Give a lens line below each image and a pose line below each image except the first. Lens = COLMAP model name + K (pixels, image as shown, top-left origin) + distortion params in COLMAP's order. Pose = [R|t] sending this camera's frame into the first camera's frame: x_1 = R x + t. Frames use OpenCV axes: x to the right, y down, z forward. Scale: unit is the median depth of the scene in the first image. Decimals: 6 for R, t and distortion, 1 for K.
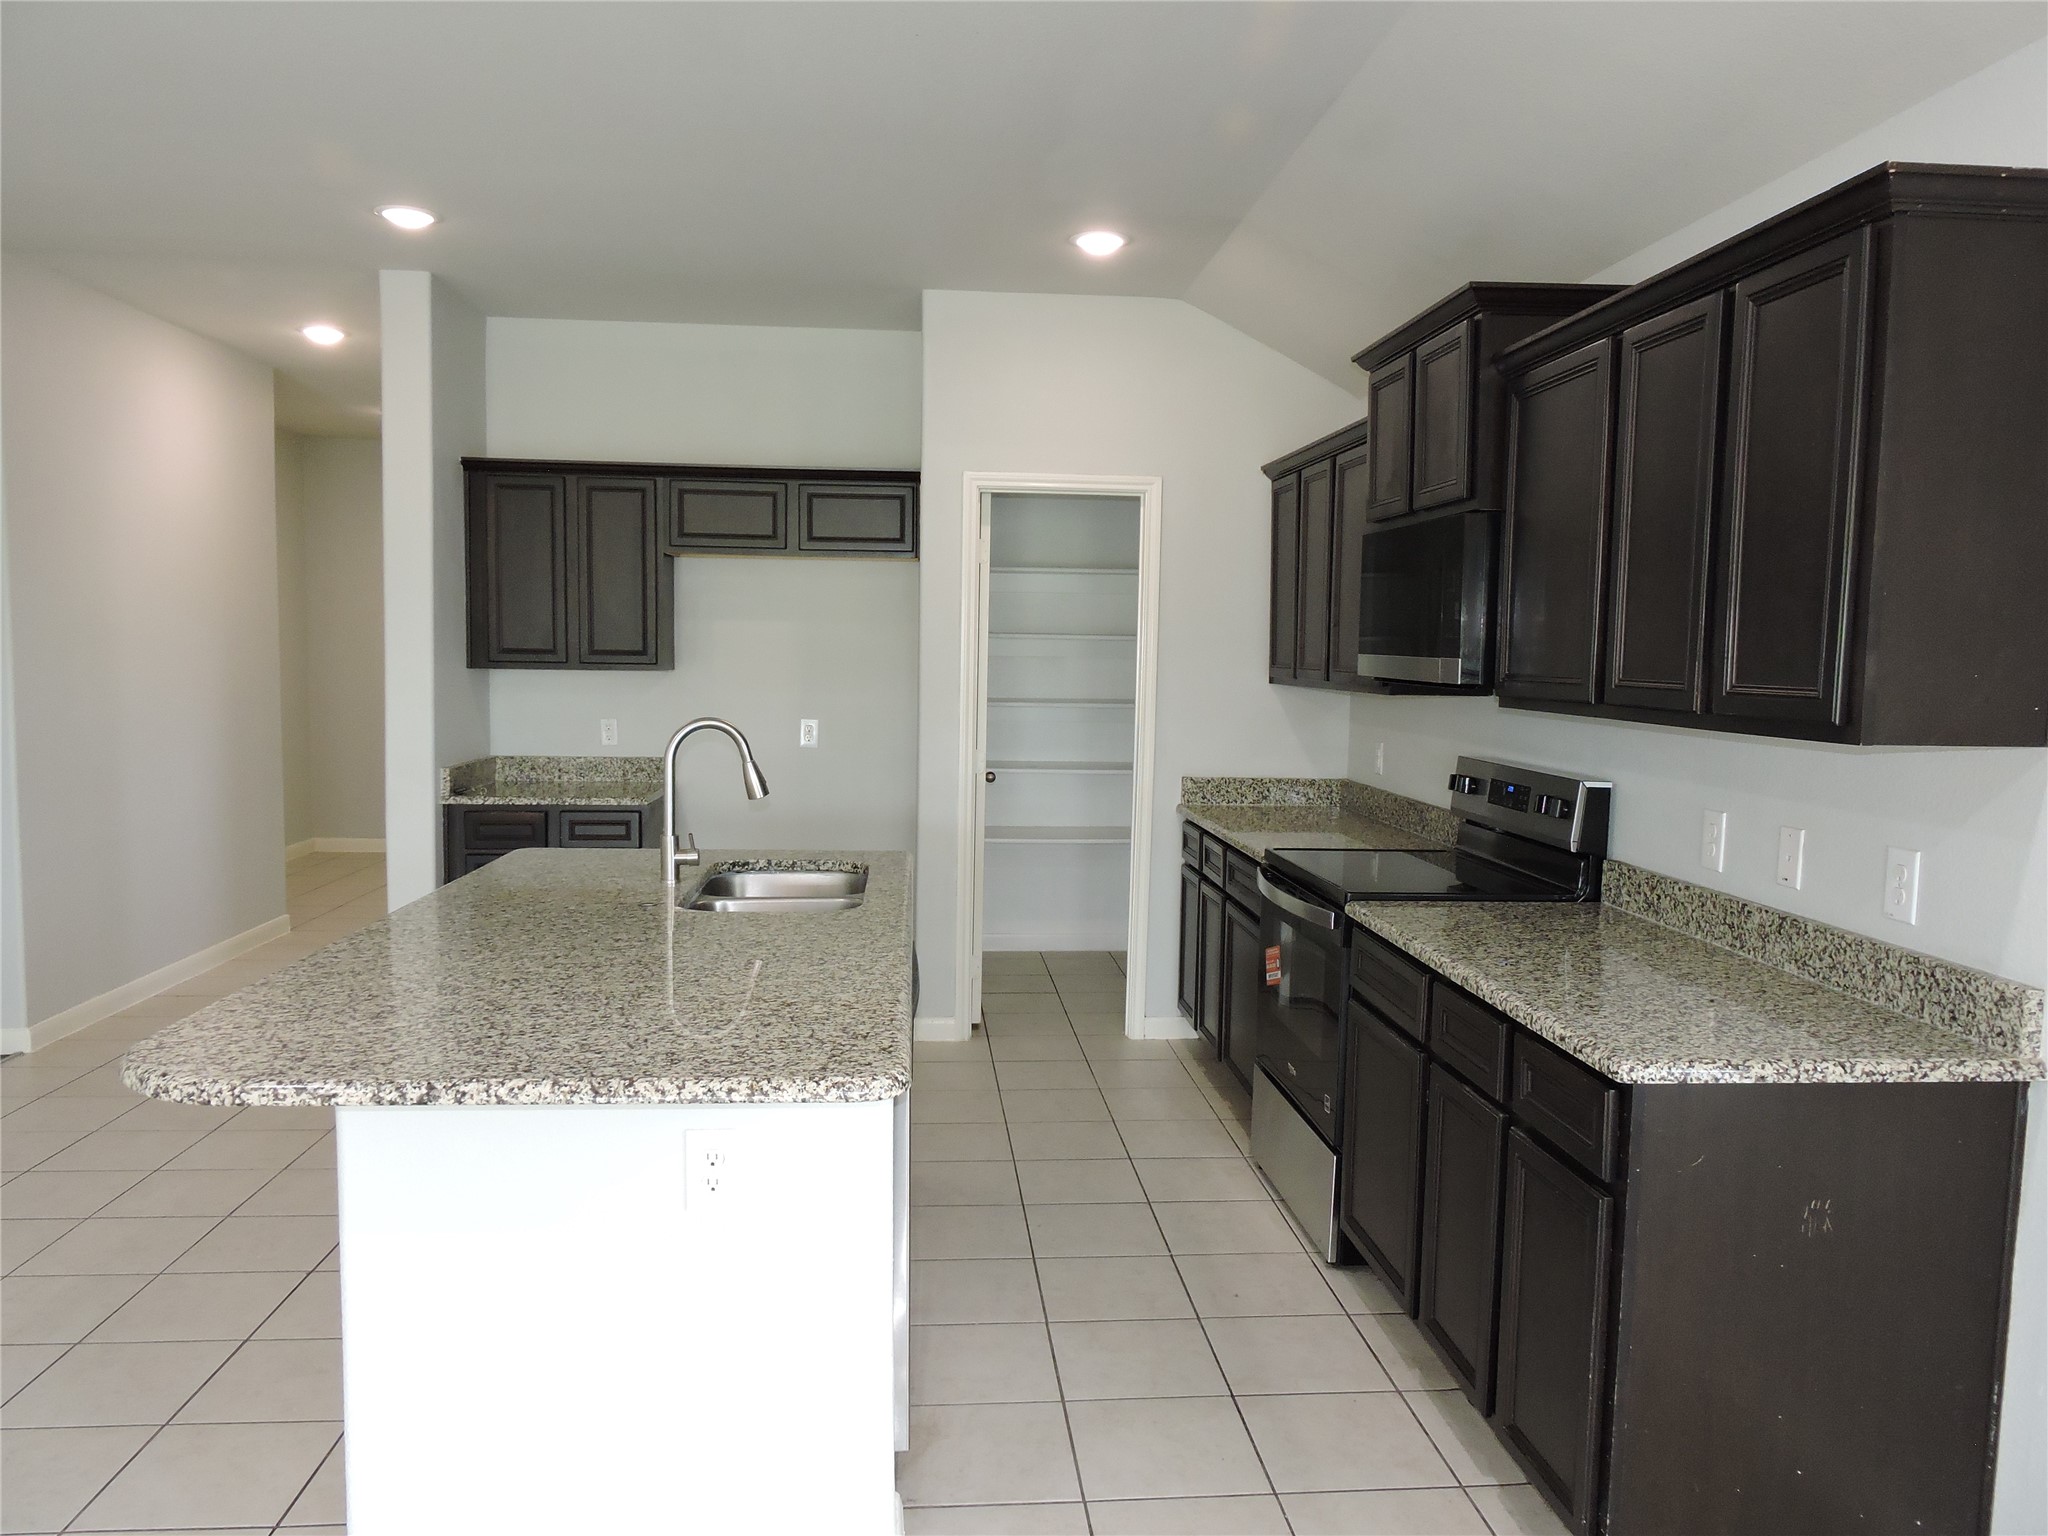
lens RADIAL K [[1458.5, 0, 1024.7], [0, 1458.5, 769.8], [0, 0, 1]] dist [-0.000429, -0.012426]
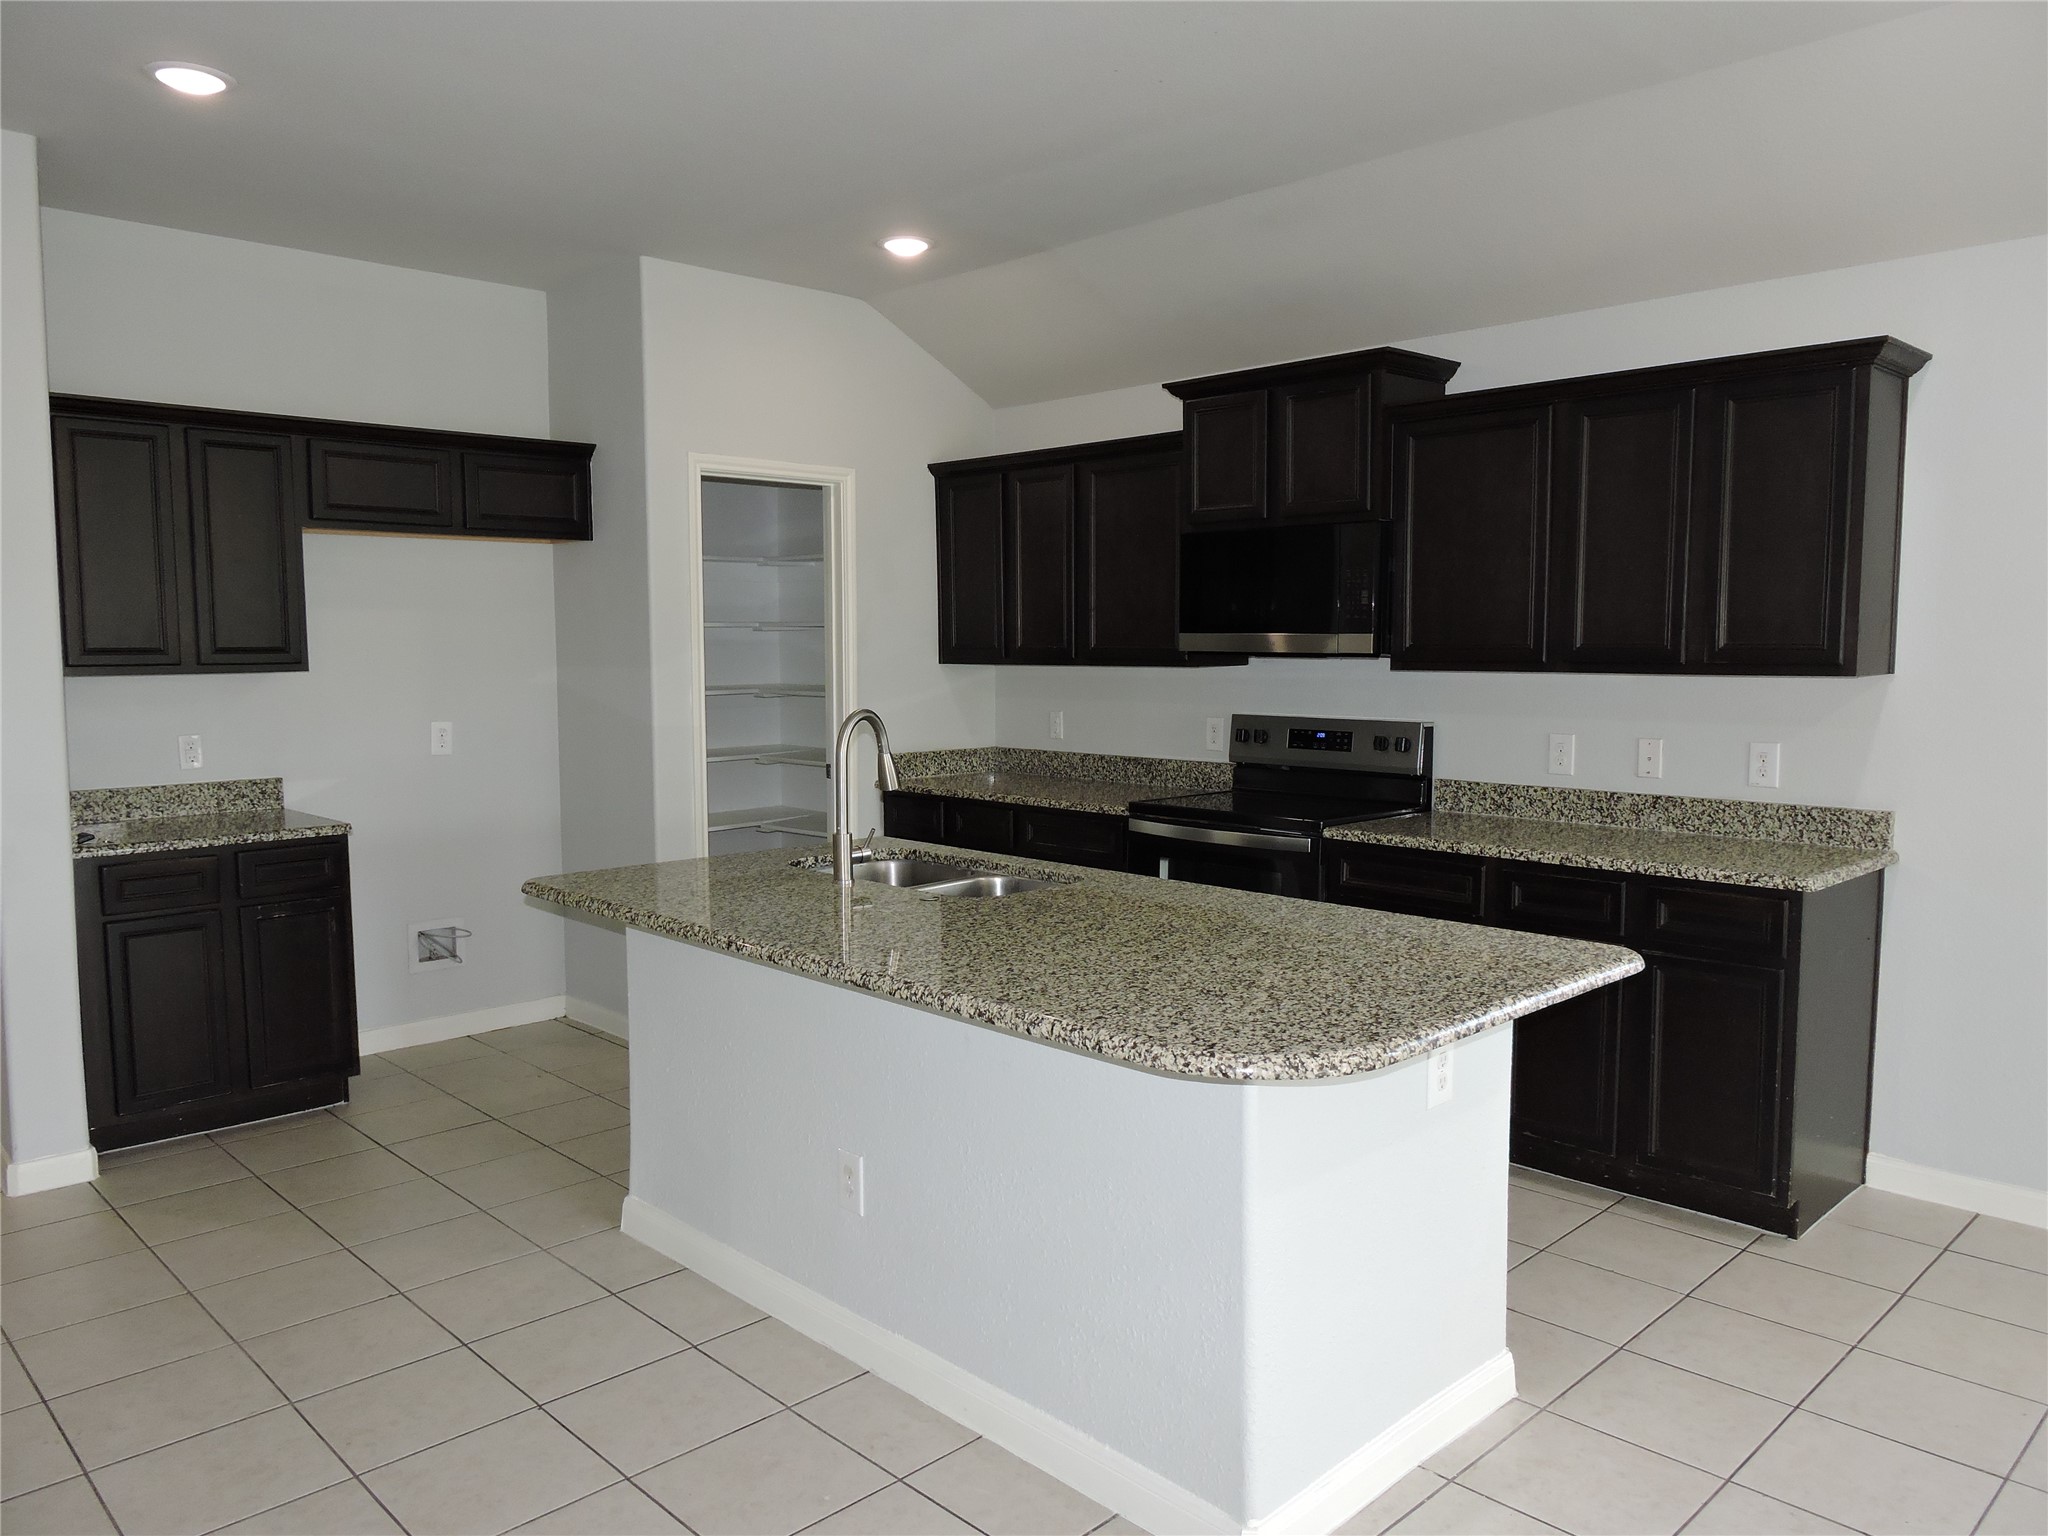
lens RADIAL K [[1458.5, 0, 1027.1], [0, 1458.5, 764.3], [0, 0, 1]] dist [-0.000429, -0.012426]
pose [[0.767375, -0.073111, 0.637016, -0.498390], [0.069385, 0.997113, 0.030854, -0.013863], [-0.637433, 0.020523, 0.770233, 0.122171]]
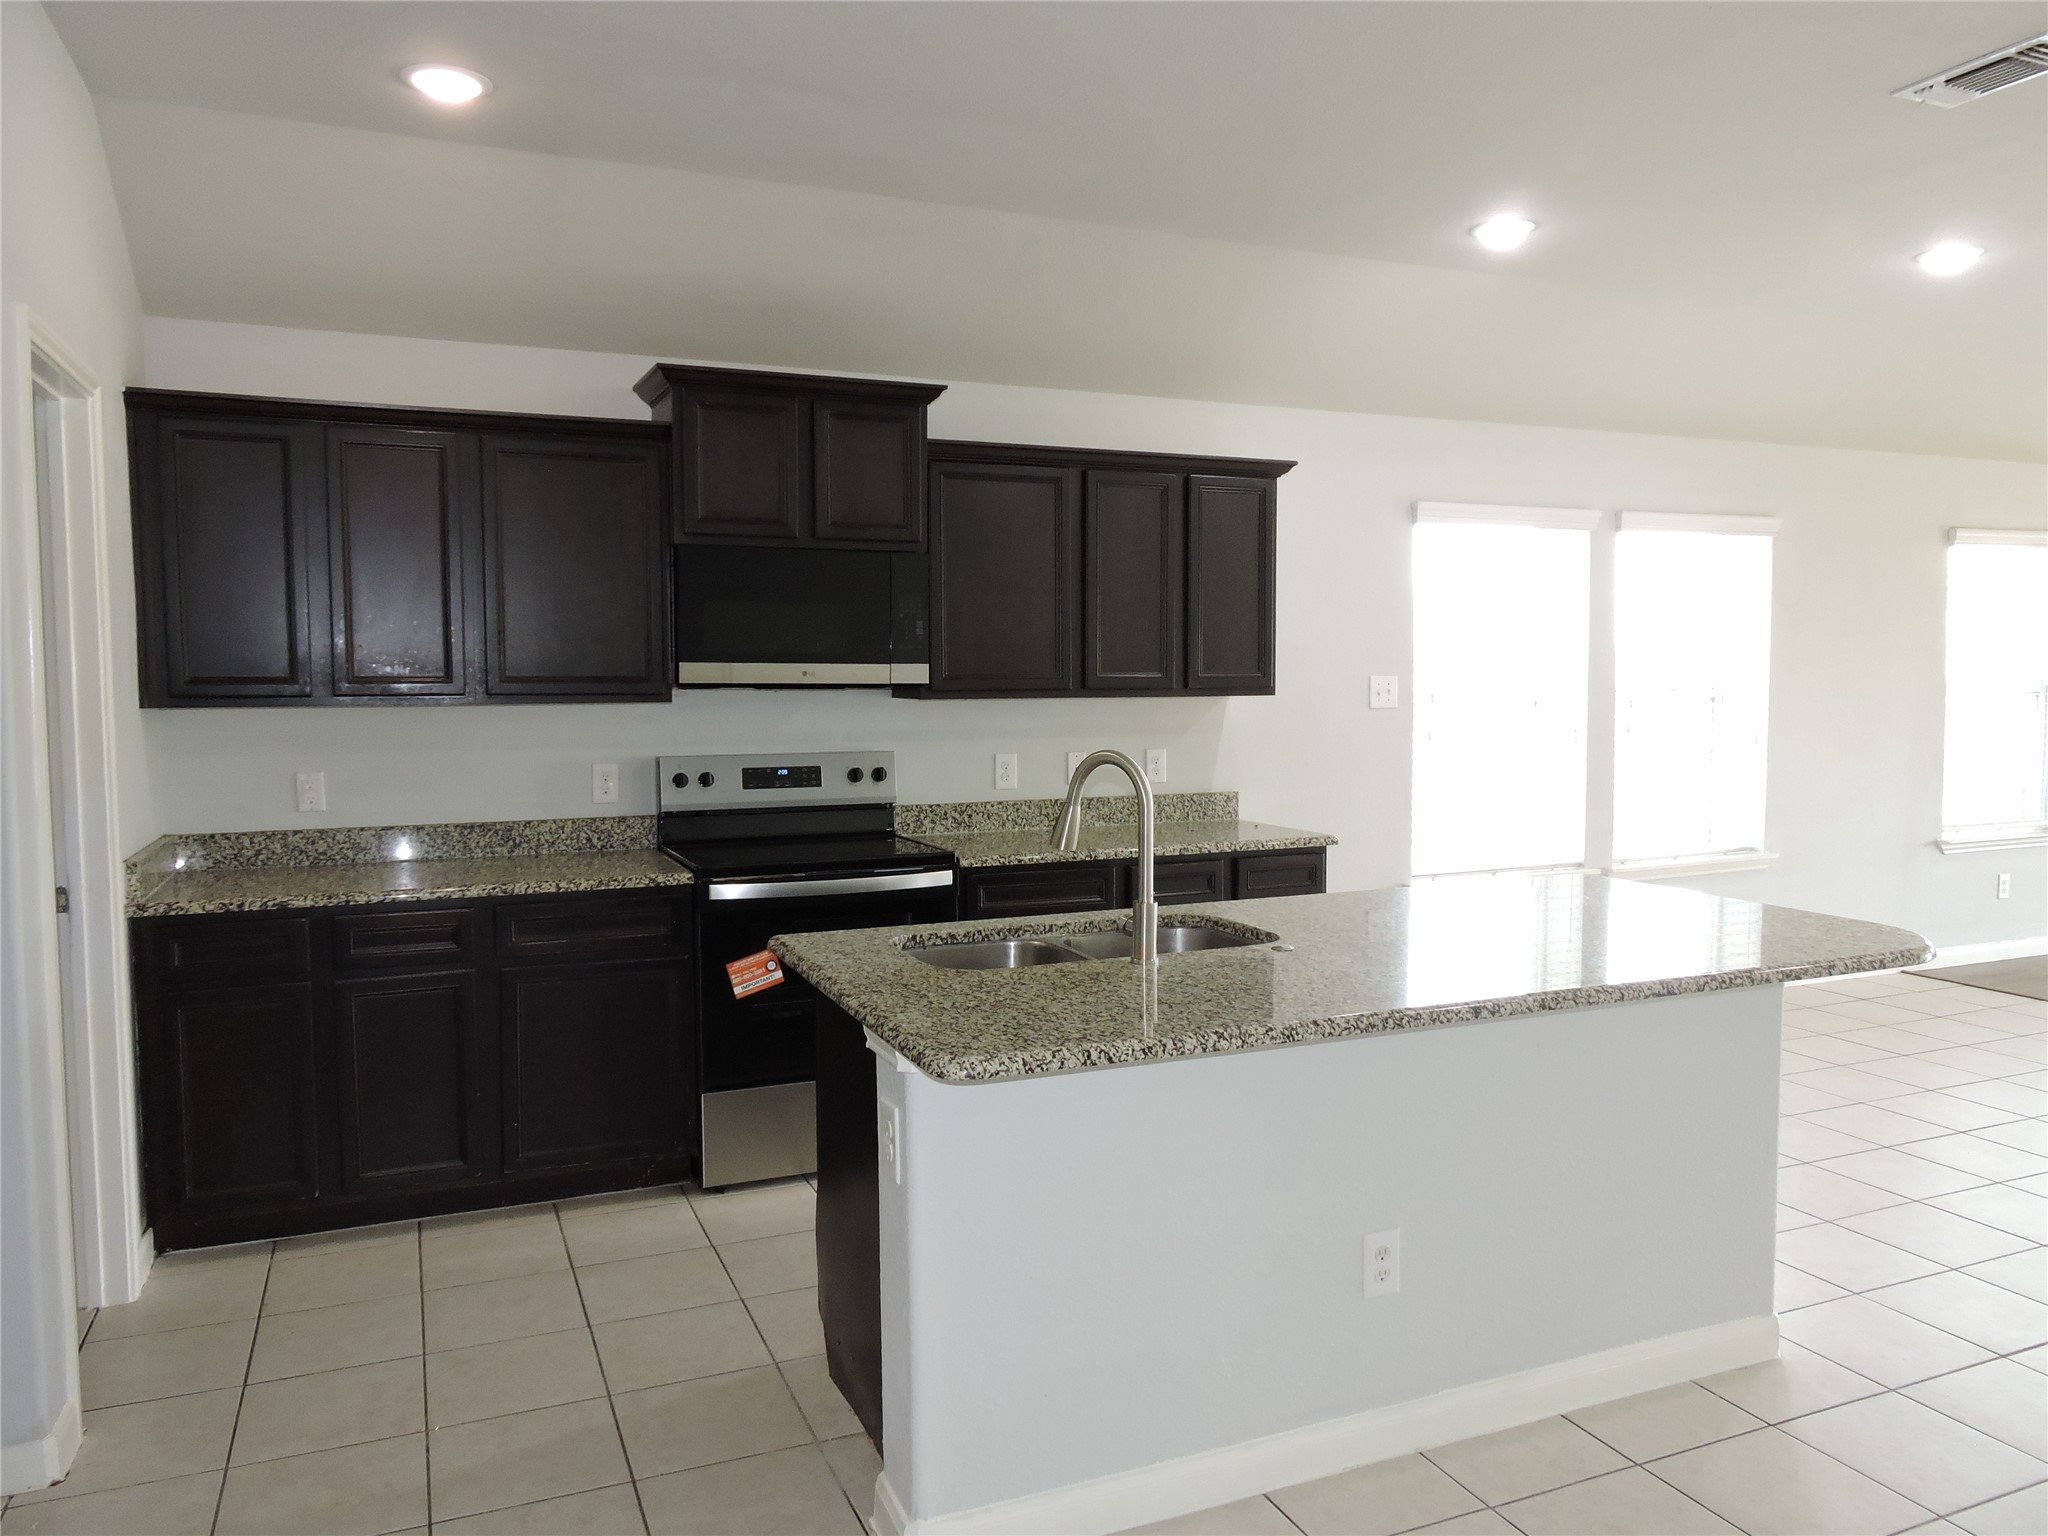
lens RADIAL K [[1458.5, 0, 1025.2], [0, 1458.5, 776.9], [0, 0, 1]] dist [-0.000429, -0.012426]
pose [[-0.323212, -0.077639, 0.943136, -0.625355], [0.079154, 0.990918, 0.108698, -0.070585], [-0.943010, 0.109786, -0.314132, 0.855801]]
